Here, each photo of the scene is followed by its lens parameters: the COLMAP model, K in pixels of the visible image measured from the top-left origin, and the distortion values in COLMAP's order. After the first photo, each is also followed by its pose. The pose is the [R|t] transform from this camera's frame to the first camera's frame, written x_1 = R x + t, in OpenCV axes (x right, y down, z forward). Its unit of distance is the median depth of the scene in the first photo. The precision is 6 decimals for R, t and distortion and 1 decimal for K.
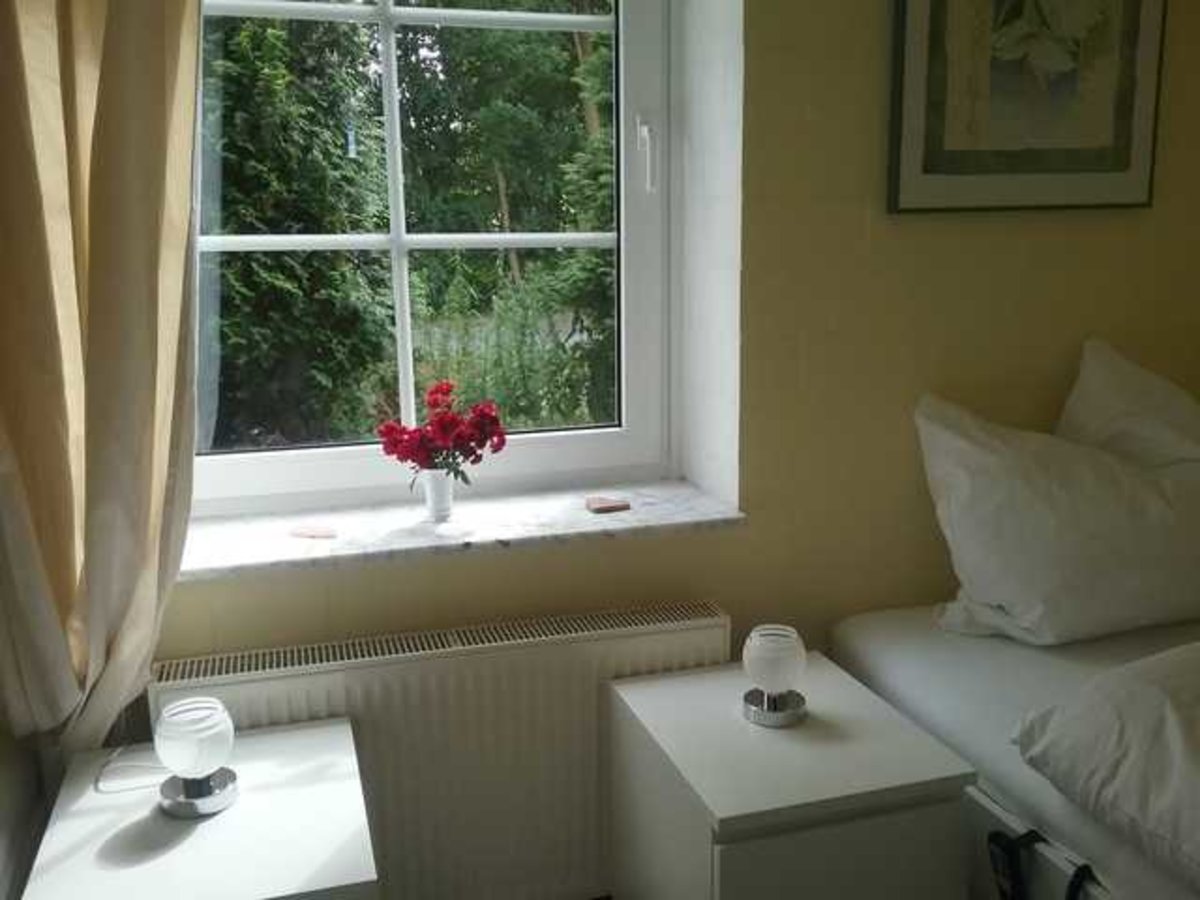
lens RADIAL K [[1083.7, 0, 600.0], [0, 1083.7, 450.0], [0, 0, 1]] dist [-0.003952, -0.009800]
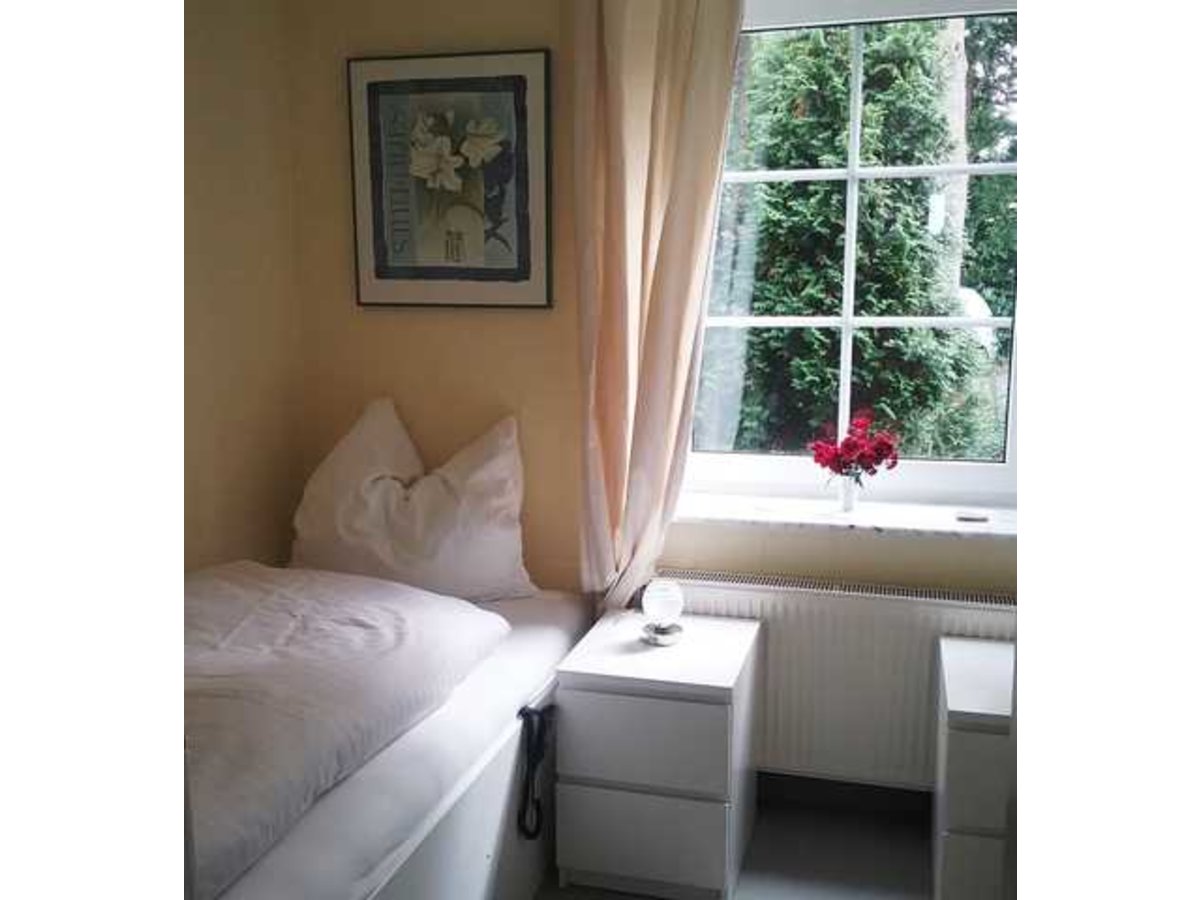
lens RADIAL K [[1083.7, 0, 600.0], [0, 1083.7, 450.0], [0, 0, 1]] dist [-0.003952, -0.009800]
pose [[0.831018, 0.092545, -0.548492, 0.153385], [-0.109387, 0.993997, 0.001981, 0.006535], [0.545383, 0.058351, 0.836153, -0.174904]]
